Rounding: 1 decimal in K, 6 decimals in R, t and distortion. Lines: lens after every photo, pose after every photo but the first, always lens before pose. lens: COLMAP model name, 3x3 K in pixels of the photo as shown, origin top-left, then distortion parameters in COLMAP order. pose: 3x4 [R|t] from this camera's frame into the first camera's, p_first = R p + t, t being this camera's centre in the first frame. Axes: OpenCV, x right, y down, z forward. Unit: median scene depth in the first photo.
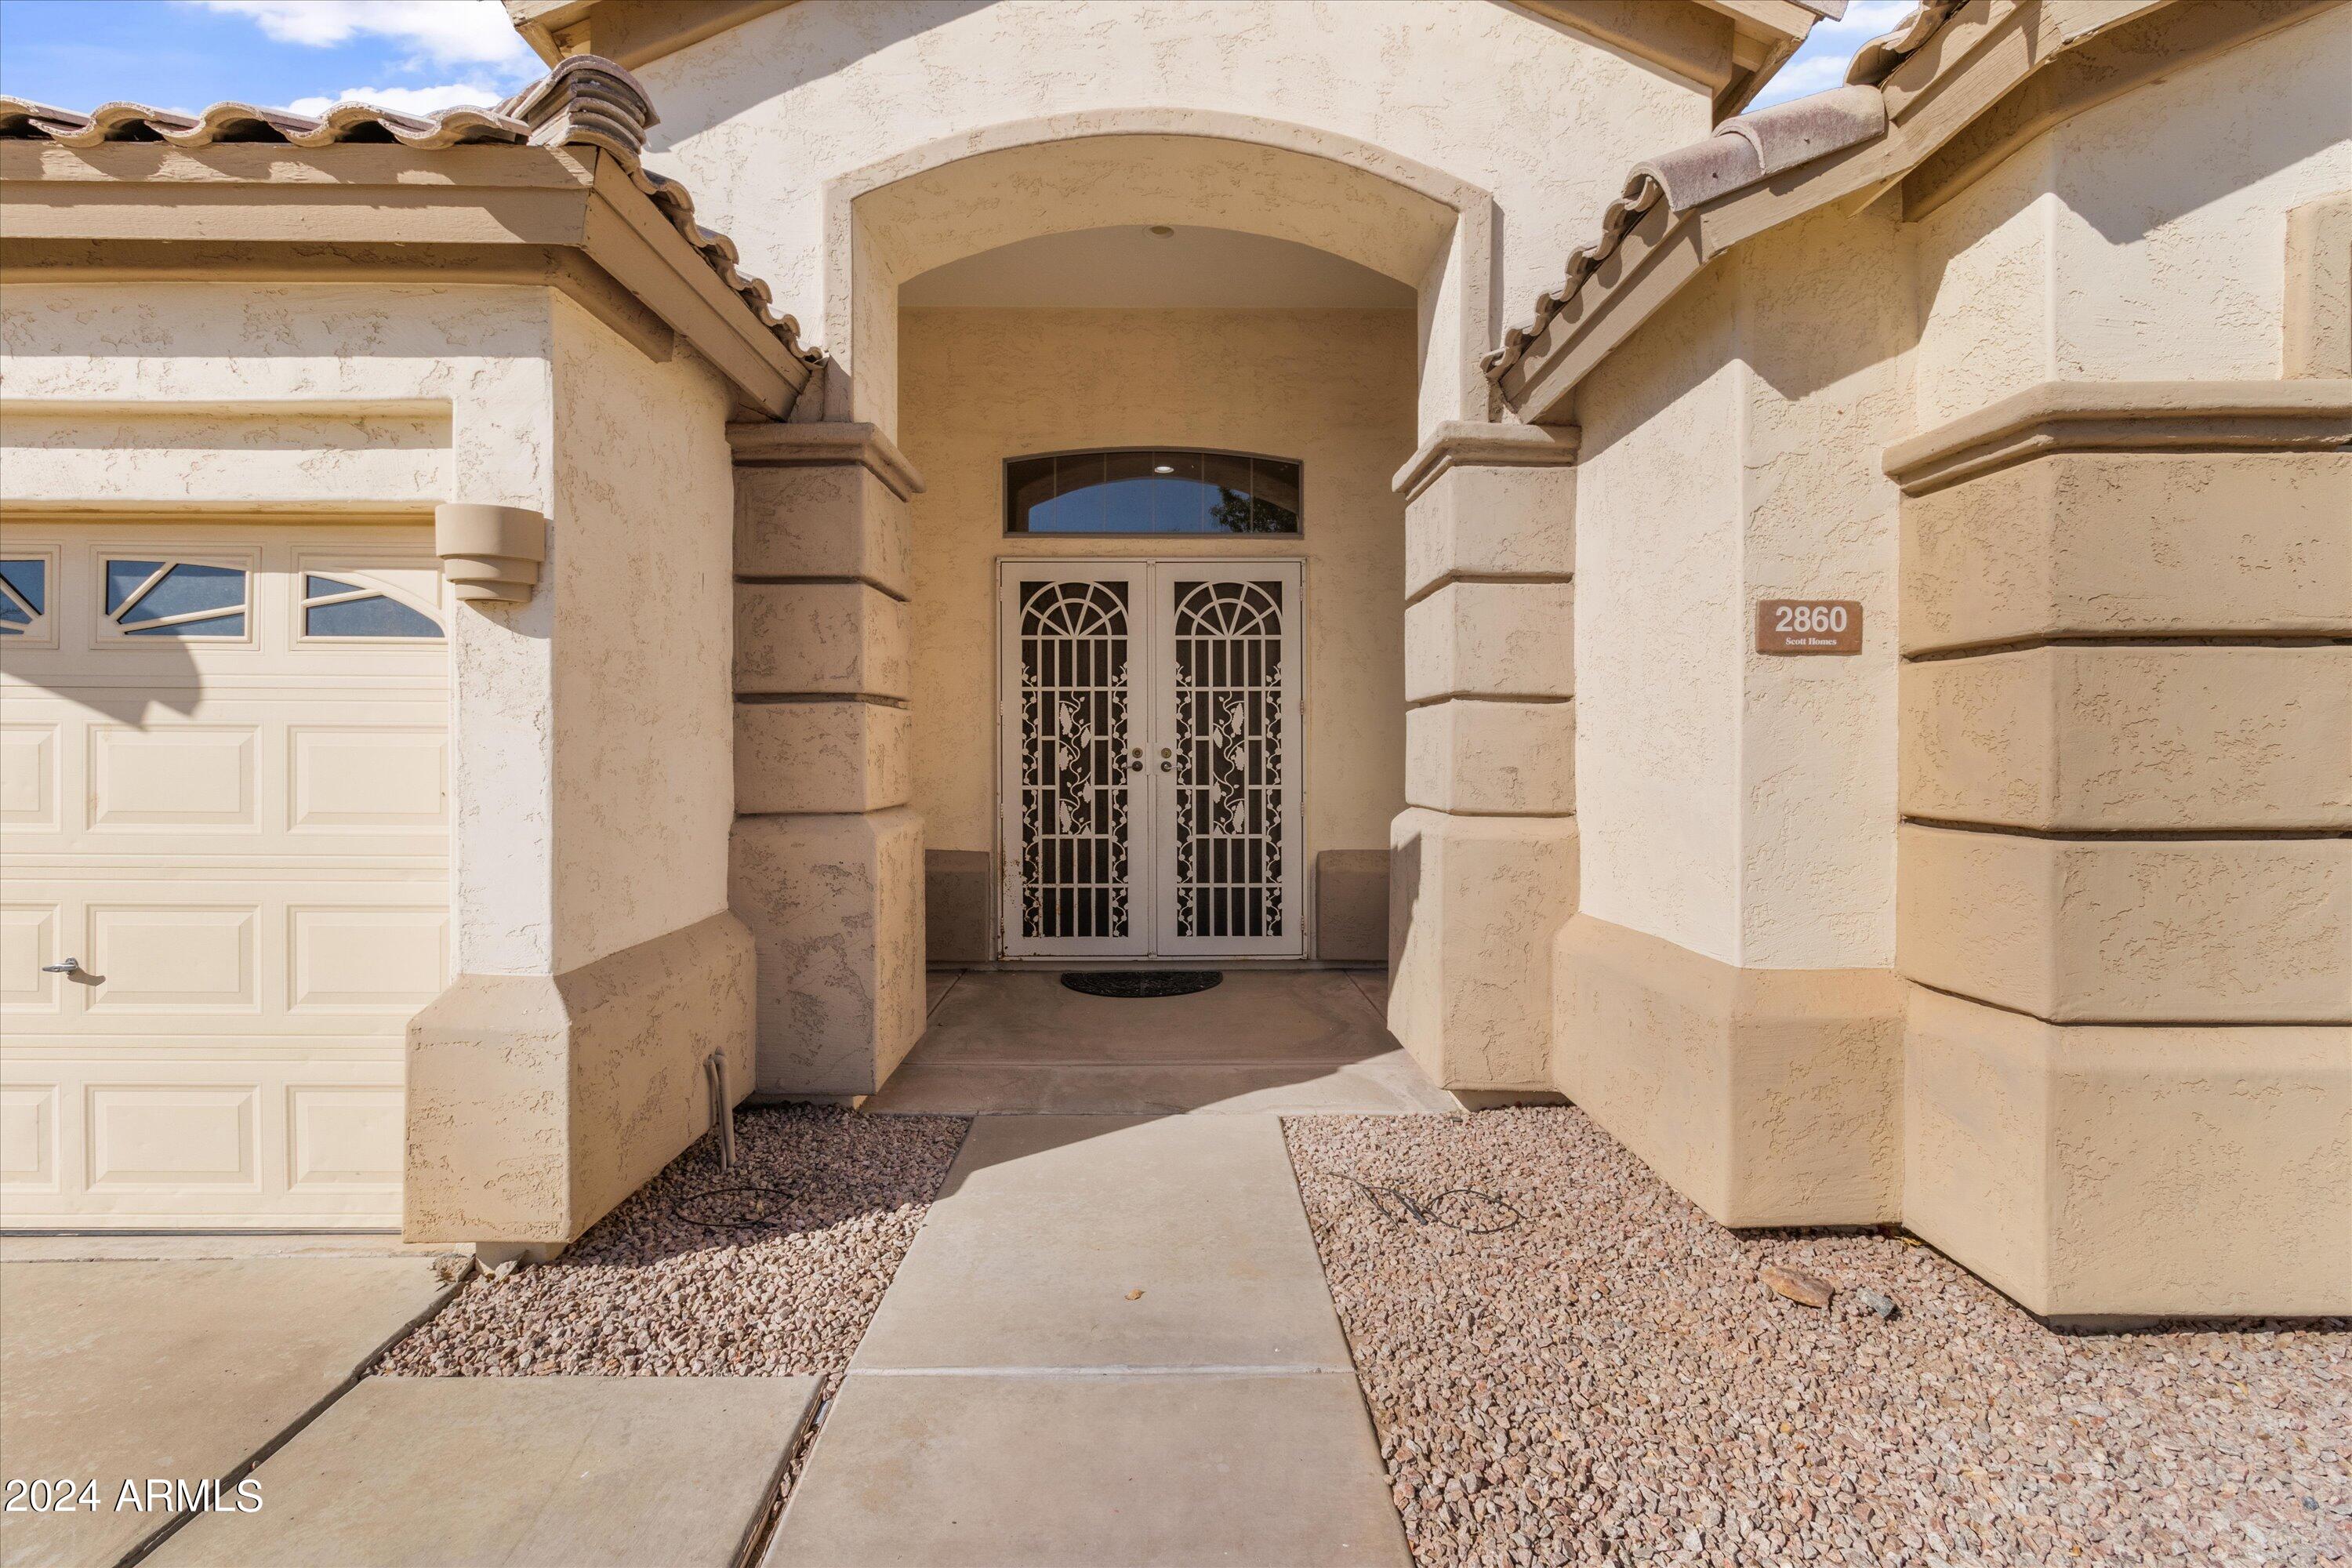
lens RADIAL K [[1098.3, 0, 1168.5], [0, 1098.3, 748.1], [0, 0, 1]] dist [0.001150, -0.000395]
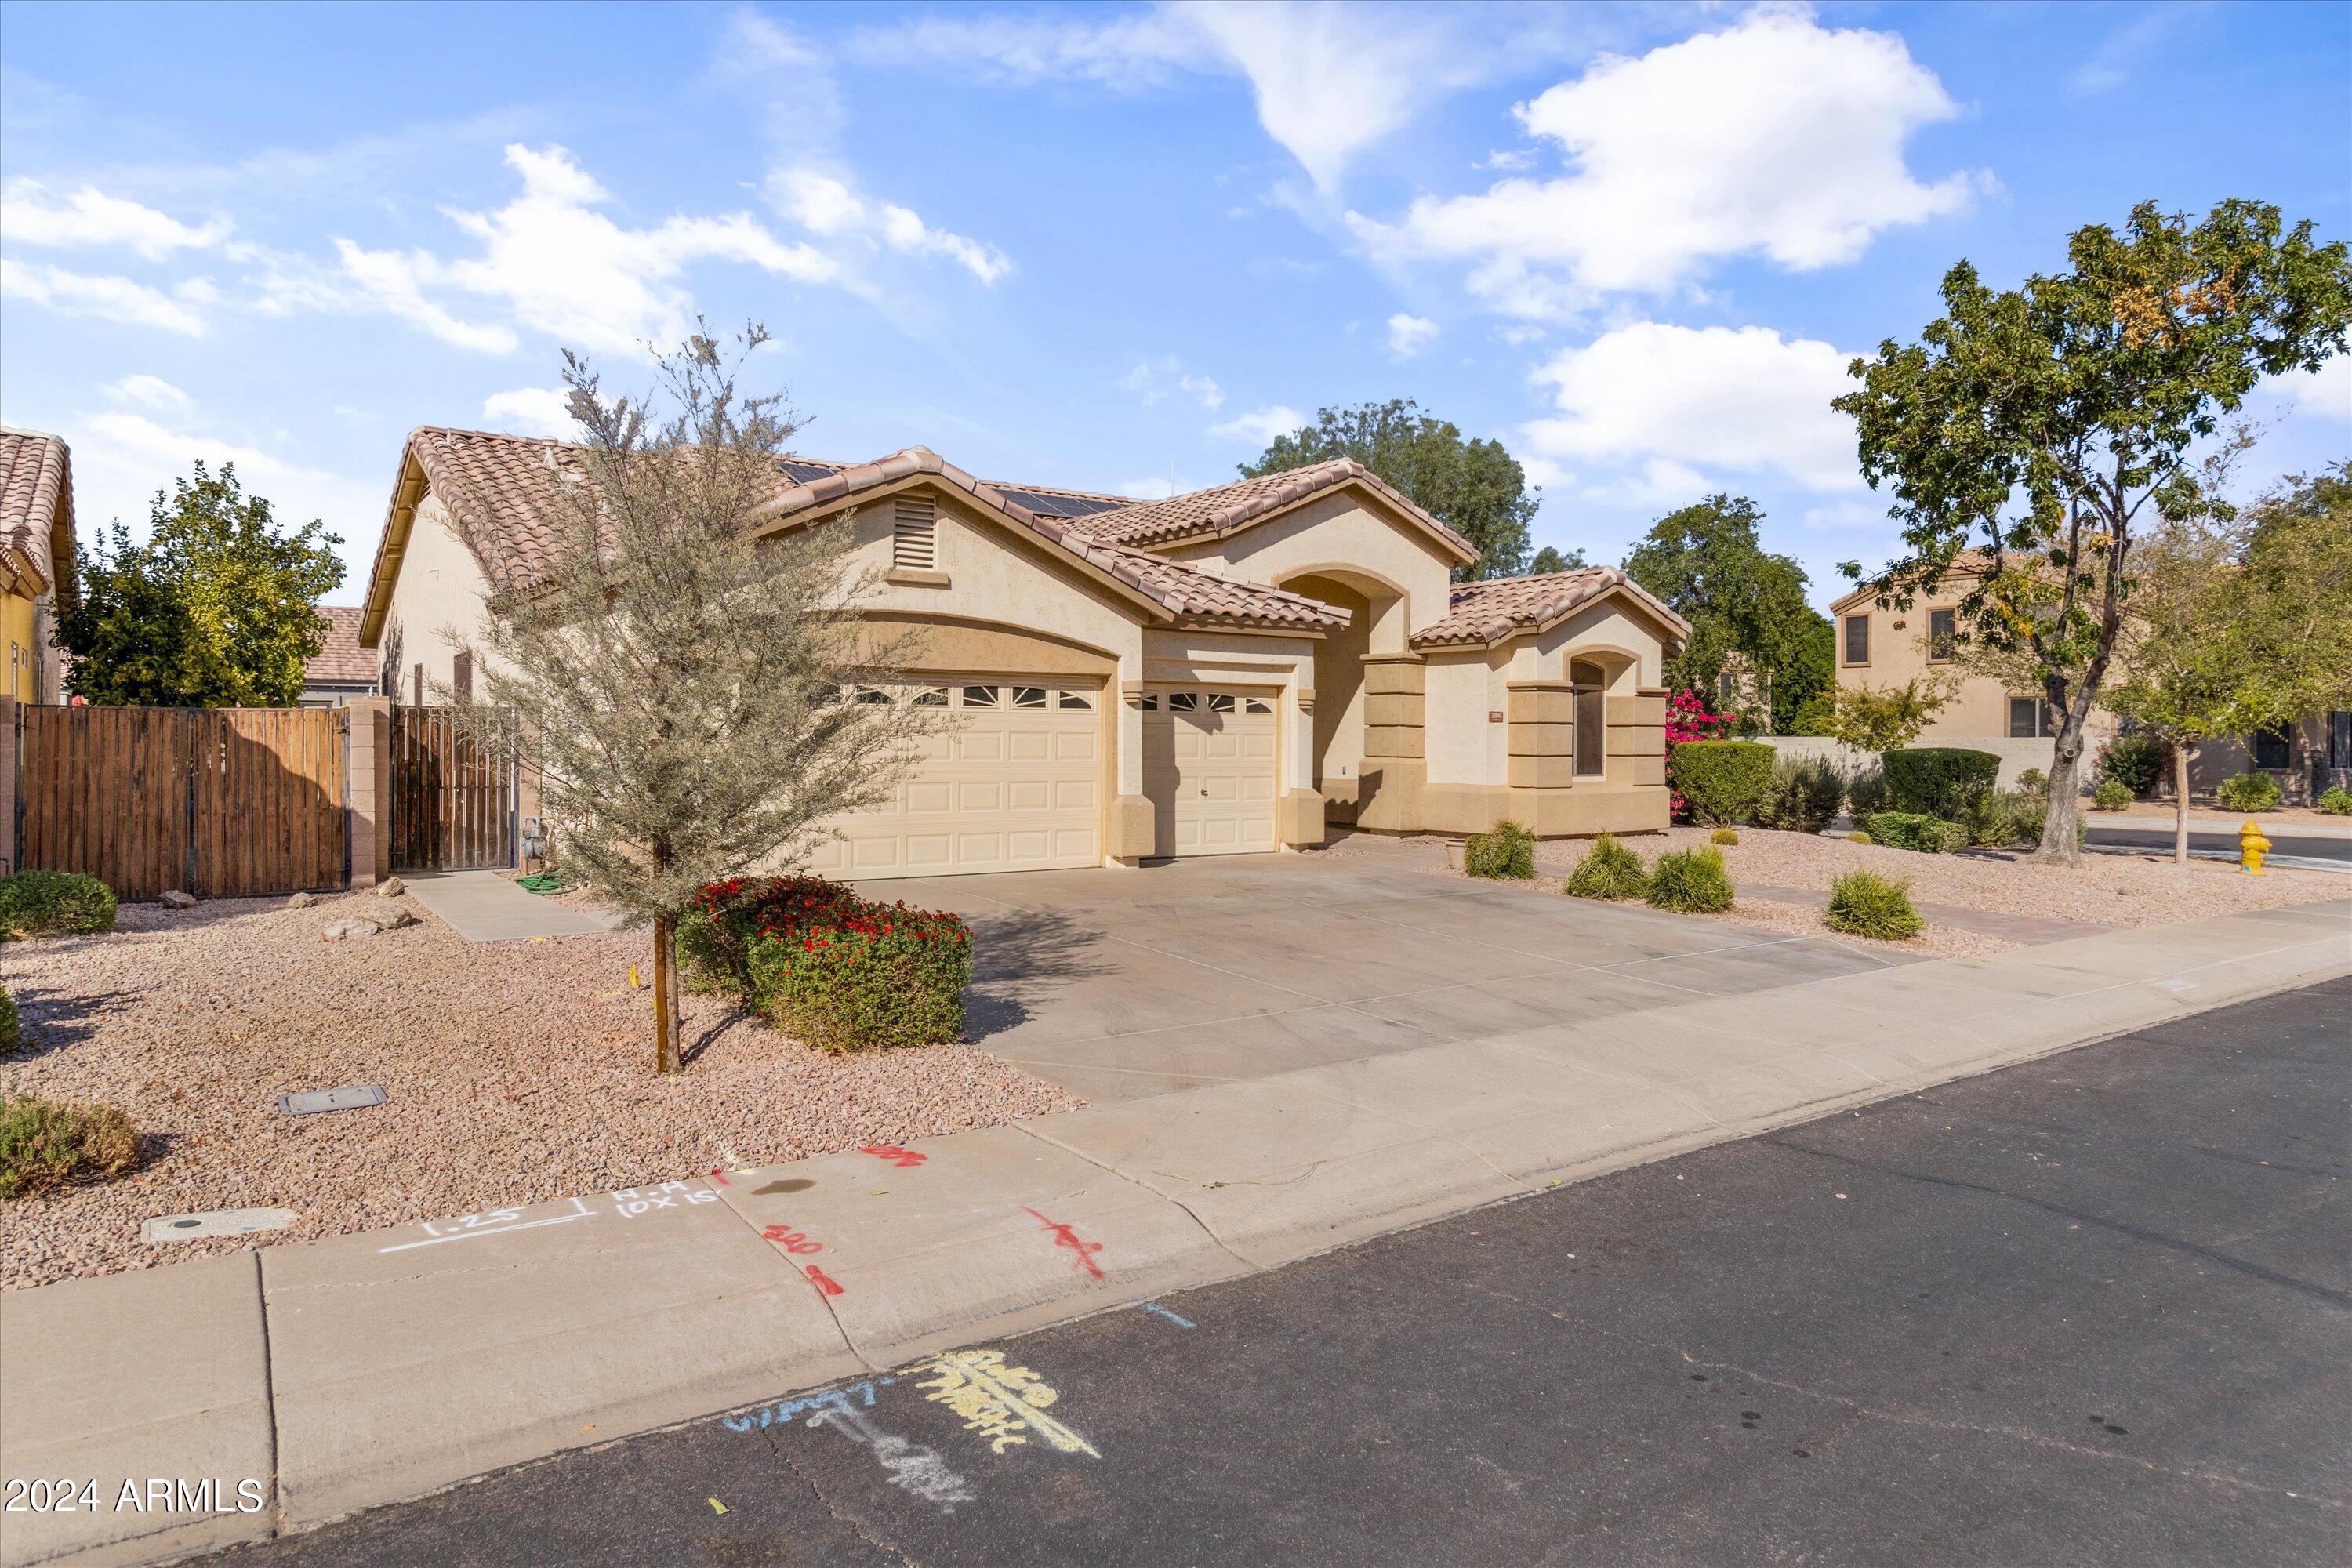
lens RADIAL K [[1401.3, 0, 1163.0], [0, 1401.3, 714.7], [0, 0, 1]] dist [0.003169, 0.000103]
pose [[0.822937, 0.014449, 0.567949, -1.967012], [-0.011225, 0.999895, -0.009172, -0.019800], [-0.568022, 0.001173, 0.823013, -1.558075]]
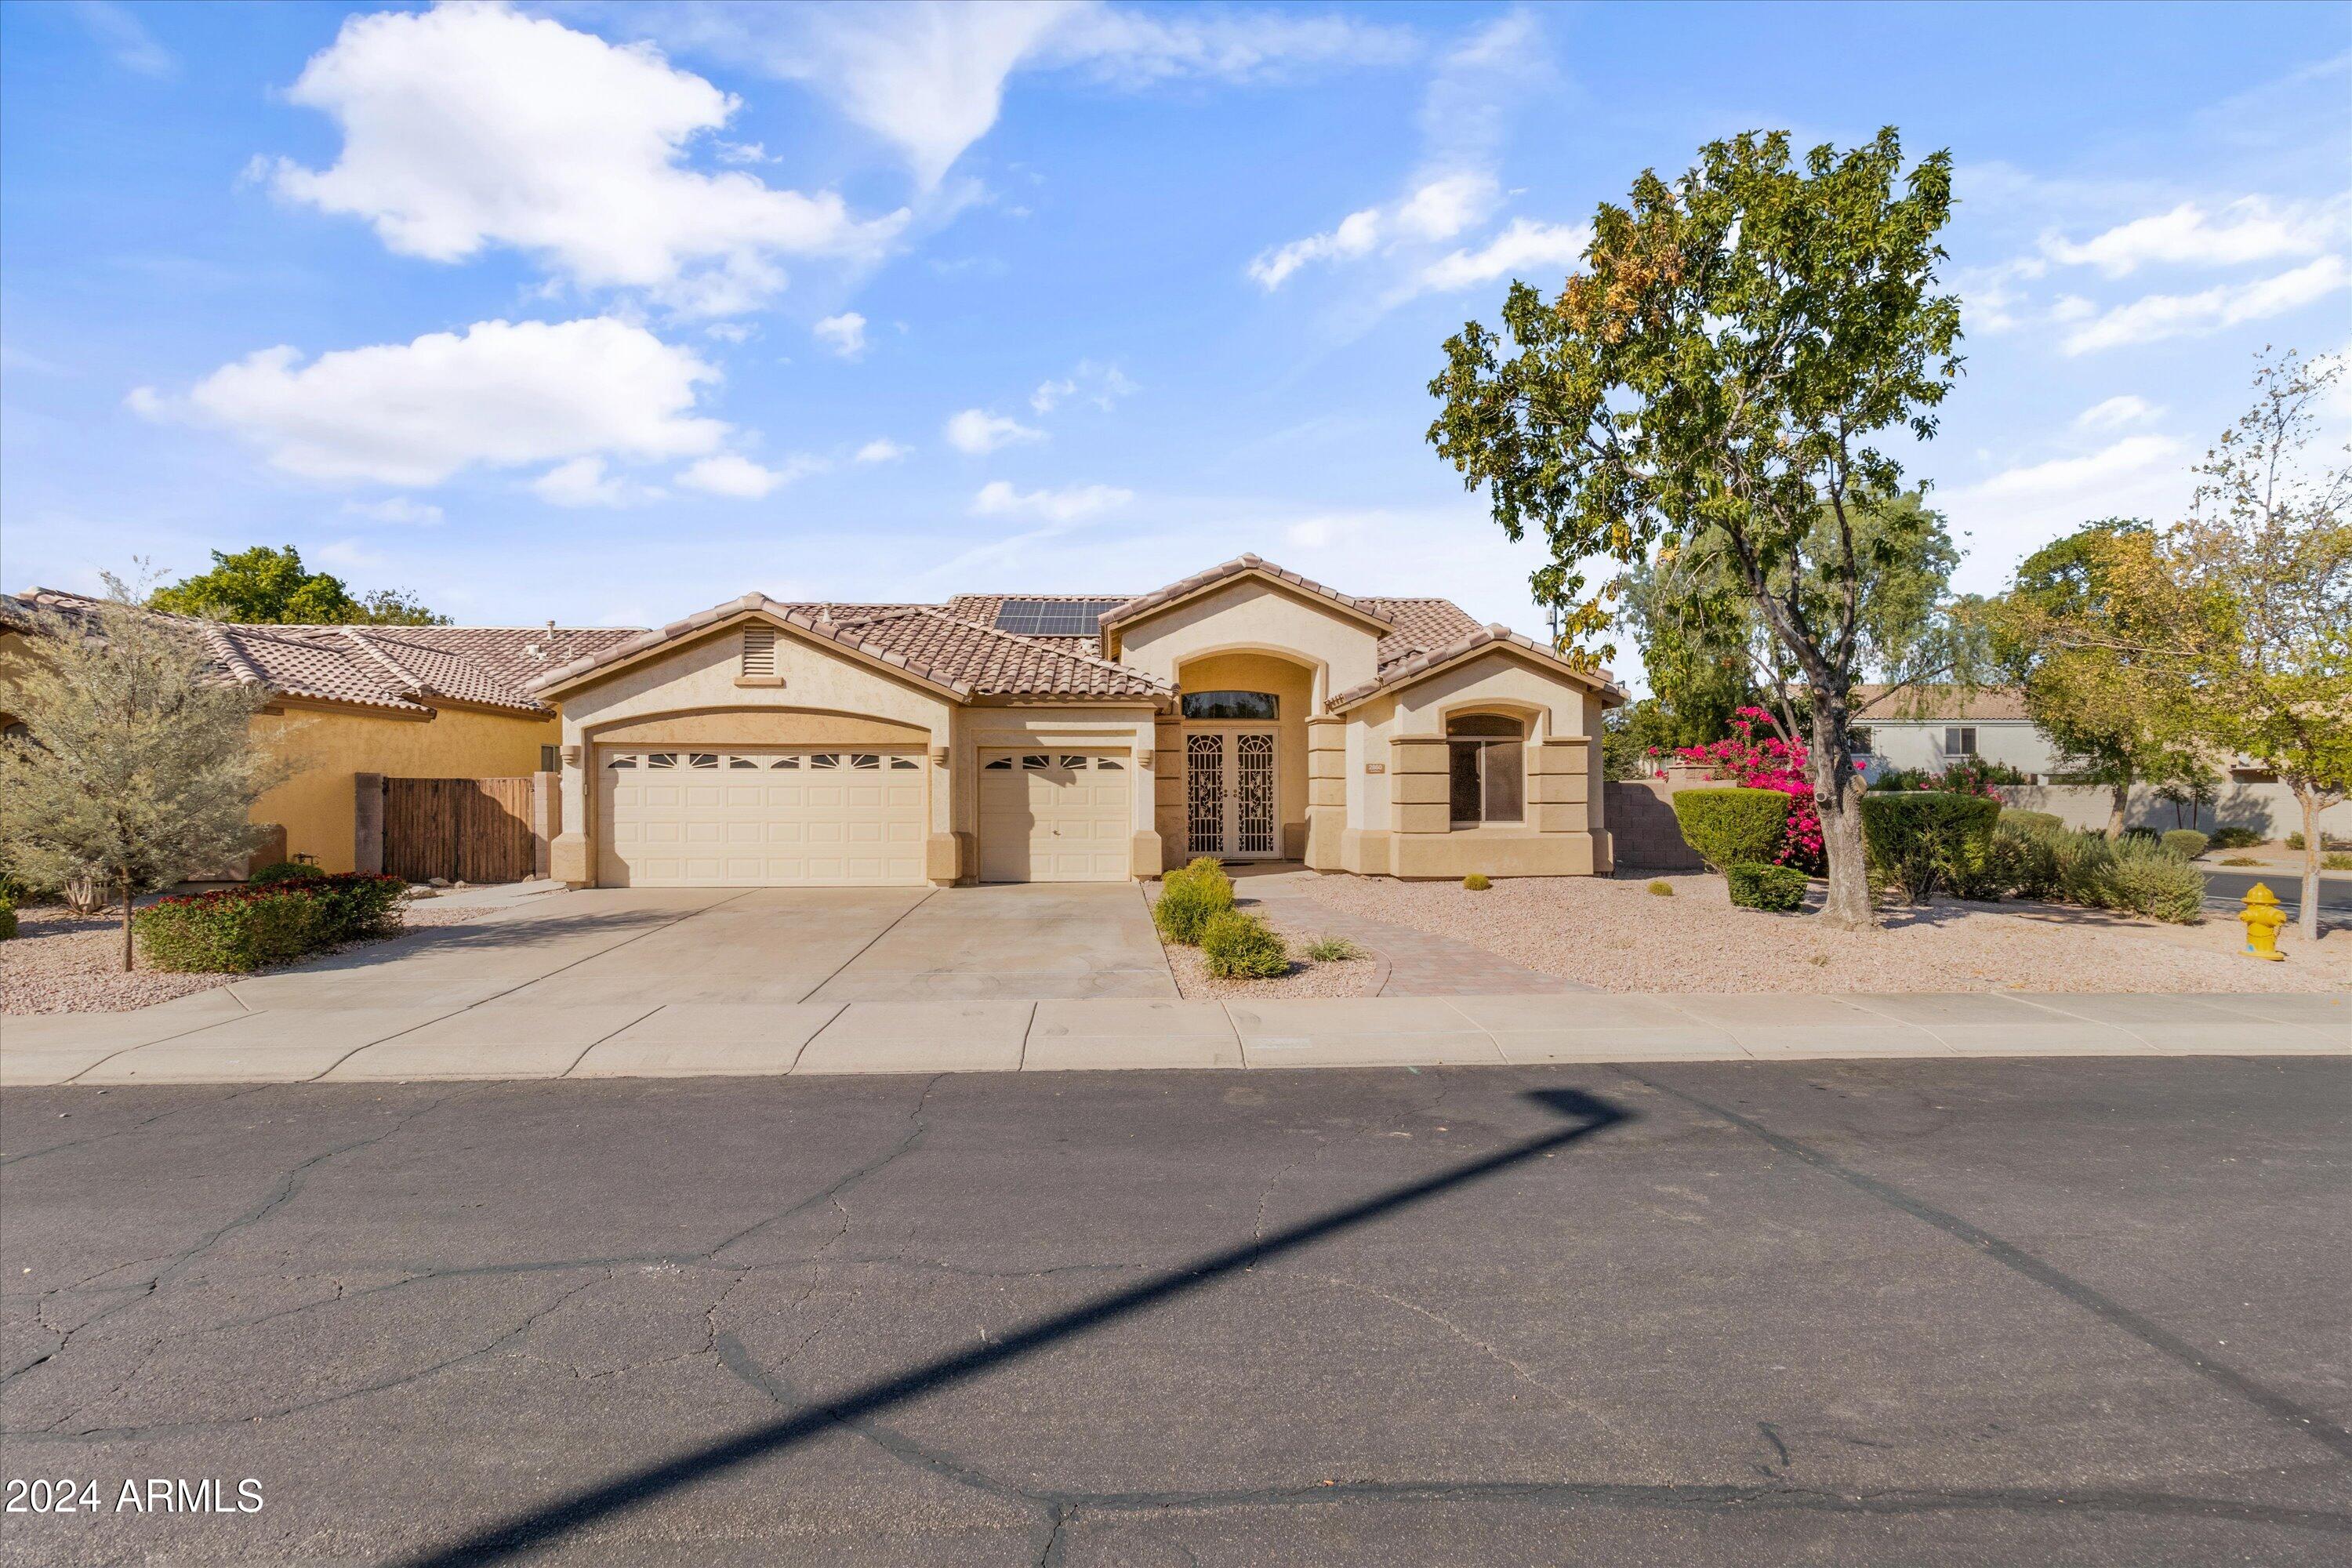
lens RADIAL K [[1096.3, 0, 1176.6], [0, 1096.3, 760.6], [0, 0, 1]] dist [0.000283, -0.000095]
pose [[0.998574, -0.000084, 0.053383, -0.329605], [0.001282, 0.999748, -0.022411, -0.012503], [-0.053368, 0.022447, 0.998323, -2.052192]]
